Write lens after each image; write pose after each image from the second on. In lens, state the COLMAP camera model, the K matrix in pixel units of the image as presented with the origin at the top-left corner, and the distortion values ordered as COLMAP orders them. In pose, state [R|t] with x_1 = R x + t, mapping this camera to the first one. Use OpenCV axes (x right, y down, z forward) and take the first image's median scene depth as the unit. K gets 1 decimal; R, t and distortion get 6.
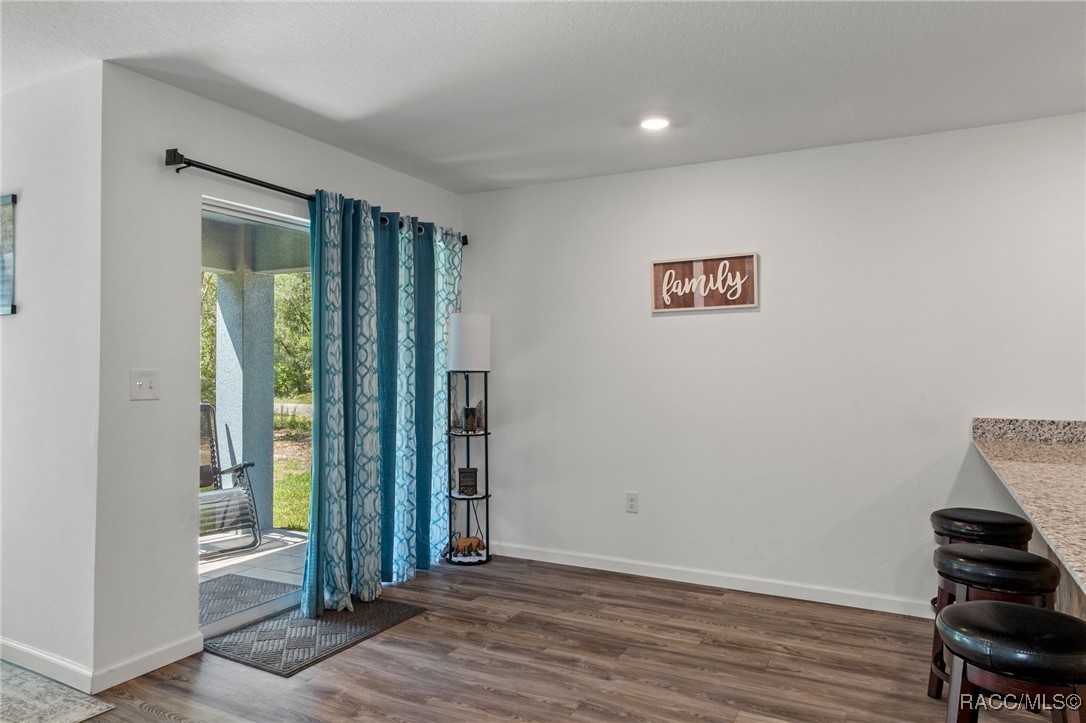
lens RADIAL K [[717.5, 0, 535.1], [0, 717.5, 355.0], [0, 0, 1]] dist [0.012726, -0.002746]
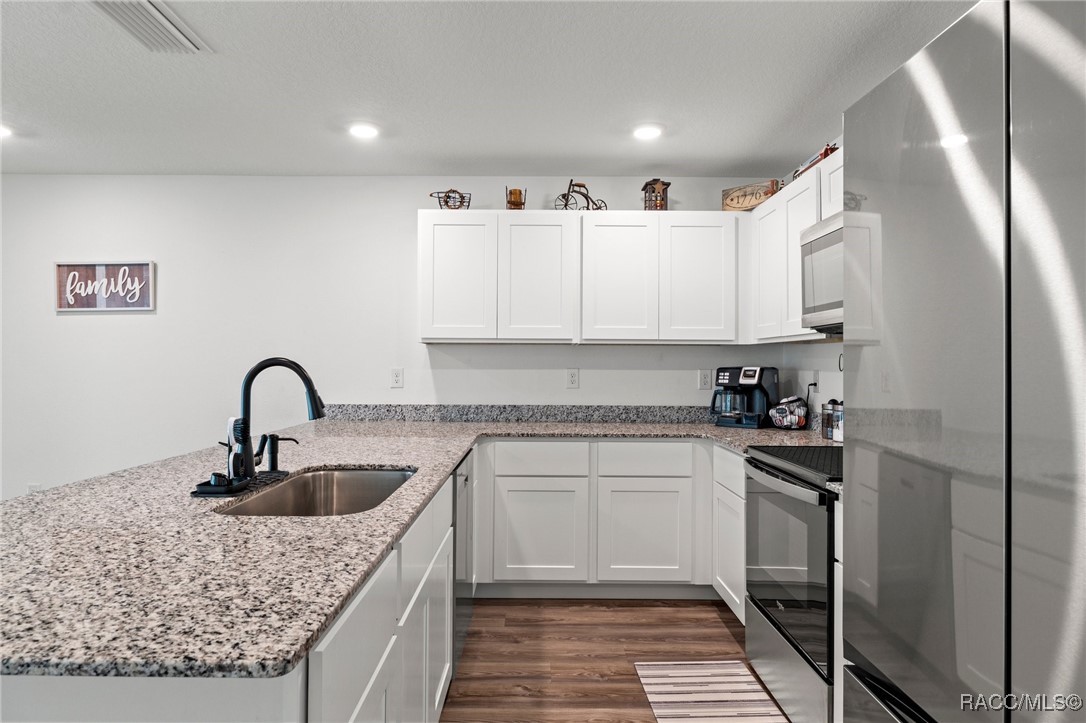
lens RADIAL K [[641.4, 0, 542.3], [0, 641.4, 354.4], [0, 0, 1]] dist [-0.008645, -0.000179]
pose [[0.884462, 0.008395, 0.466536, 0.376421], [-0.010856, 0.999938, 0.002588, -0.006690], [-0.466485, -0.007354, 0.884498, -0.162150]]
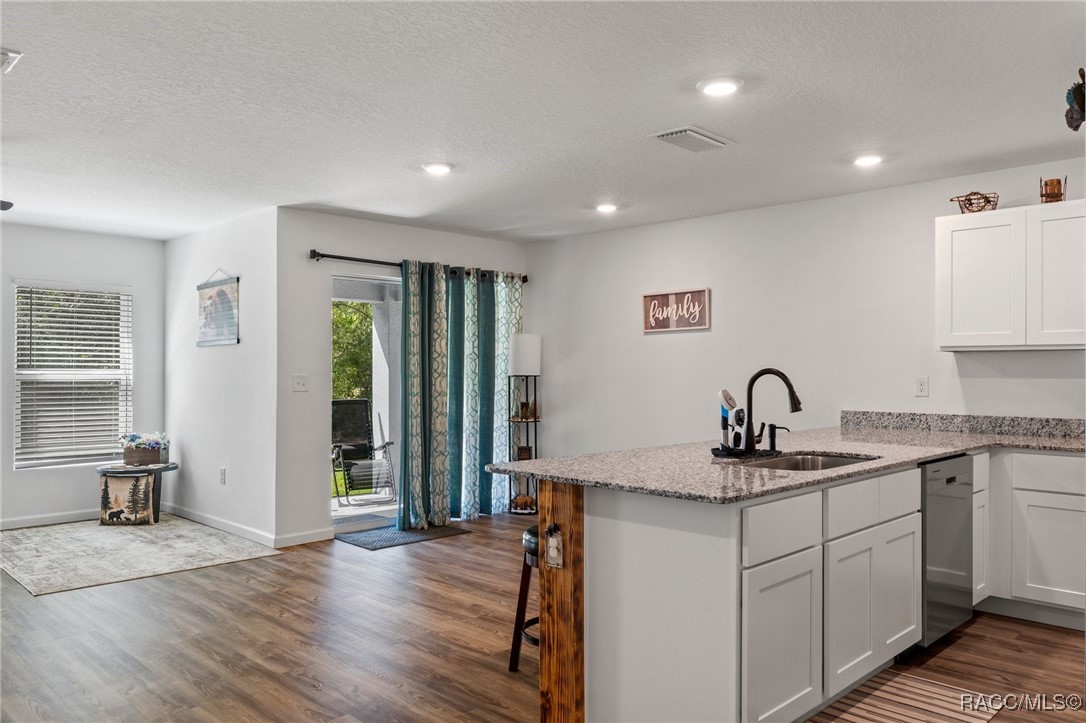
lens RADIAL K [[810.5, 0, 539.2], [0, 810.5, 366.1], [0, 0, 1]] dist [0.013540, -0.000863]
pose [[0.957123, -0.002322, -0.289672, 0.439660], [0.005893, 0.999917, 0.011458, -0.014722], [0.289622, -0.012674, 0.957057, -0.544797]]
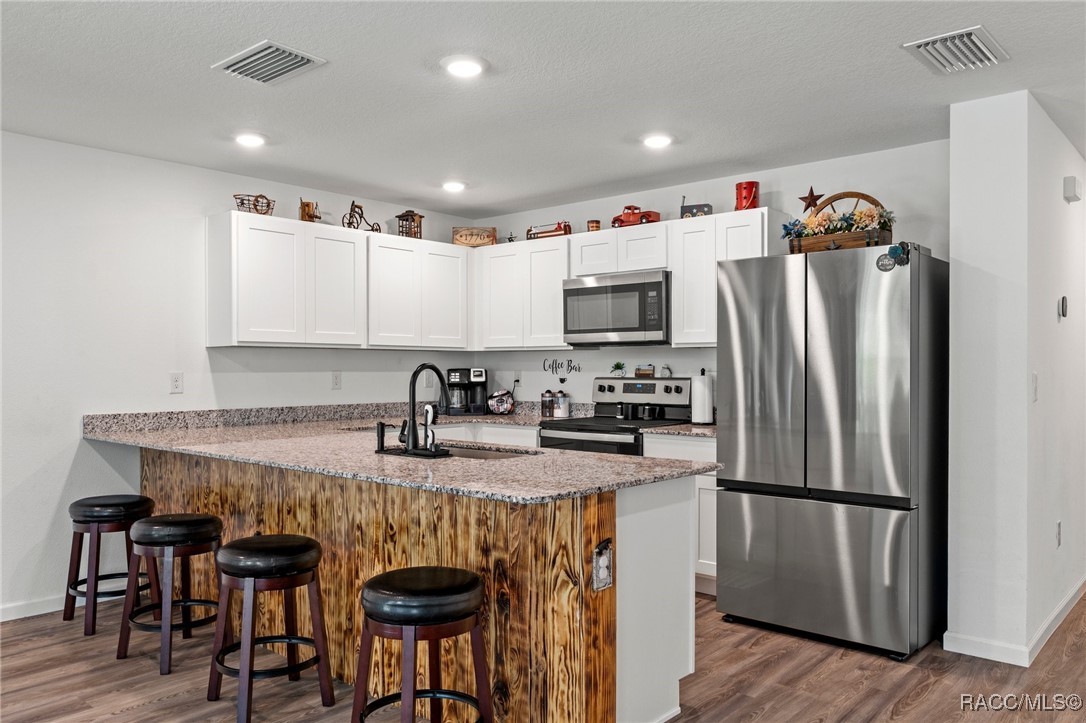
lens RADIAL K [[810.5, 0, 544.6], [0, 810.5, 369.4], [0, 0, 1]] dist [0.013540, -0.000863]
pose [[0.227121, -0.005373, 0.973852, -0.369606], [-0.016829, 0.999814, 0.009441, -0.004205], [-0.973721, -0.018533, 0.226988, 0.043082]]
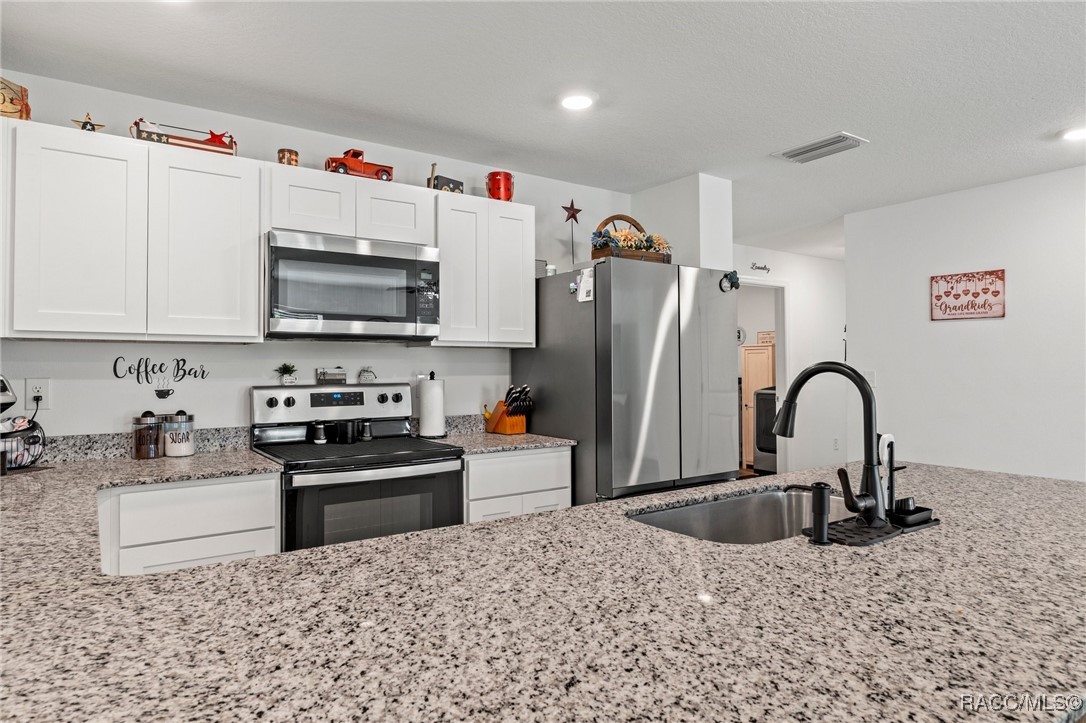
lens RADIAL K [[641.4, 0, 543.0], [0, 641.4, 356.5], [0, 0, 1]] dist [-0.008645, -0.000179]
pose [[-0.887747, 0.009647, 0.460230, 0.392449], [-0.006486, 0.999419, -0.033458, 0.009625], [-0.460286, -0.032687, -0.887169, 0.768478]]
